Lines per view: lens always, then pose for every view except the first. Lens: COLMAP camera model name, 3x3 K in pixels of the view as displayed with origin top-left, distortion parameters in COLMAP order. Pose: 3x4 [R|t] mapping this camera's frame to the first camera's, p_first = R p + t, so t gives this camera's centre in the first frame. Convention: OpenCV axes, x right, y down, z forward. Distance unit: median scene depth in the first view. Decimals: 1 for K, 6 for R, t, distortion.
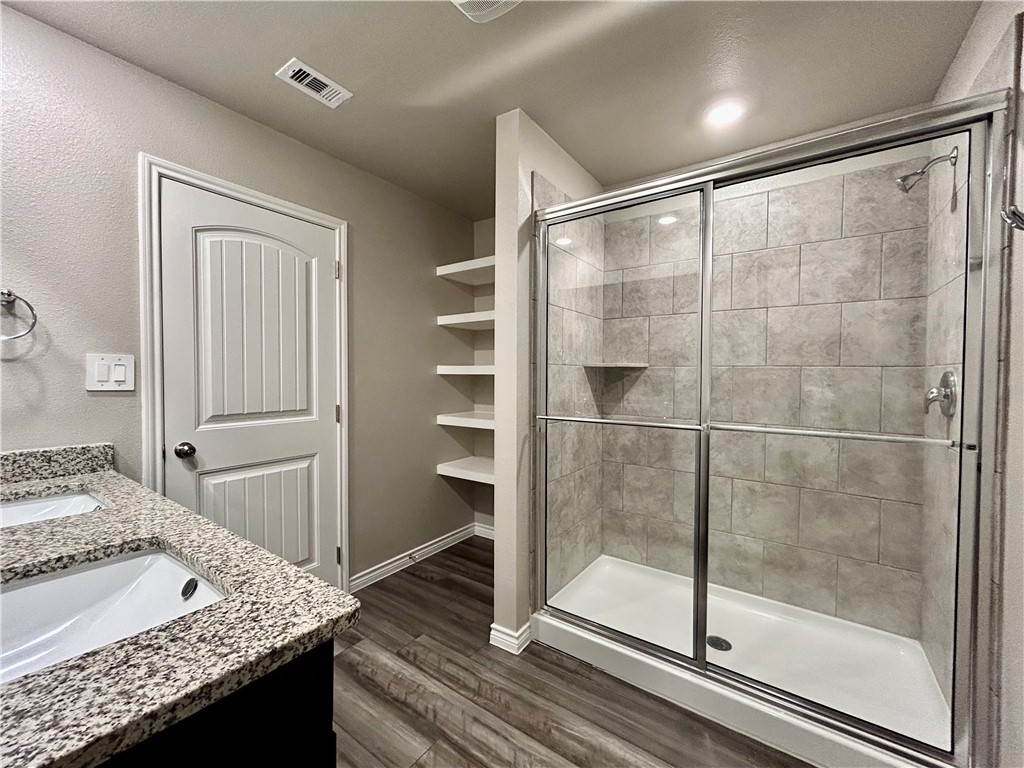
lens RADIAL K [[413.2, 0, 510.3], [0, 413.2, 384.3], [0, 0, 1]] dist [0.001504, 0.000860]
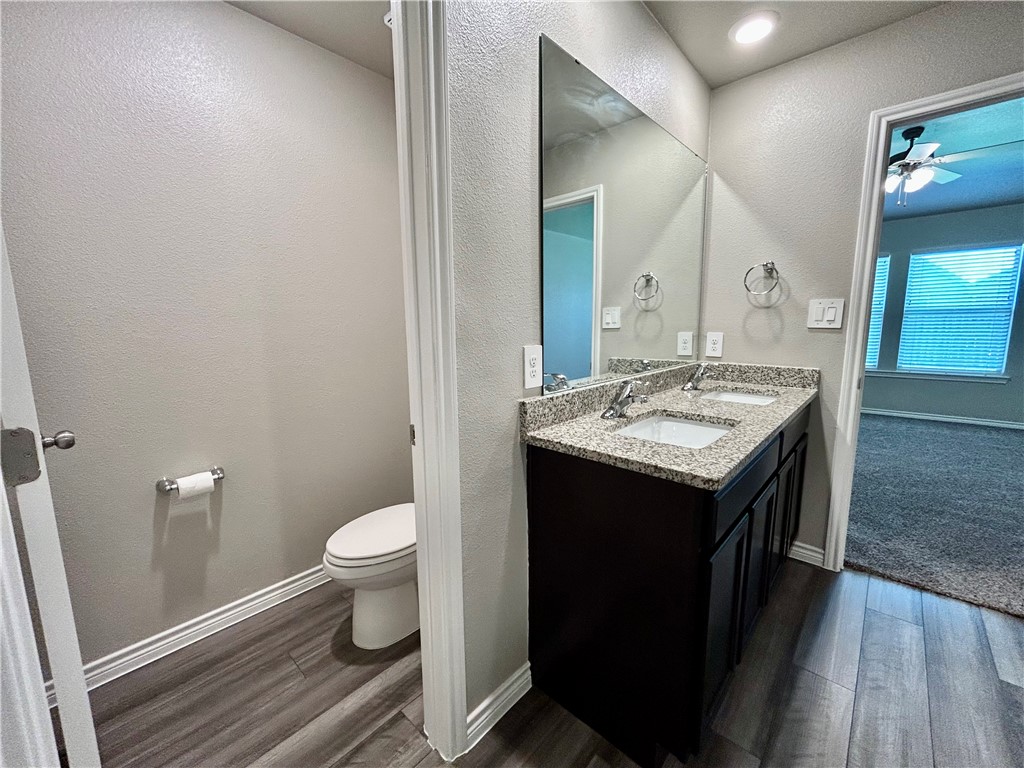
lens RADIAL K [[413.2, 0, 513.6], [0, 413.2, 382.3], [0, 0, 1]] dist [0.001504, 0.000860]
pose [[-0.119283, 0.138967, -0.983087, 0.921319], [-0.008983, 0.989965, 0.141030, 0.020205], [0.992820, 0.025654, -0.116838, 0.430467]]
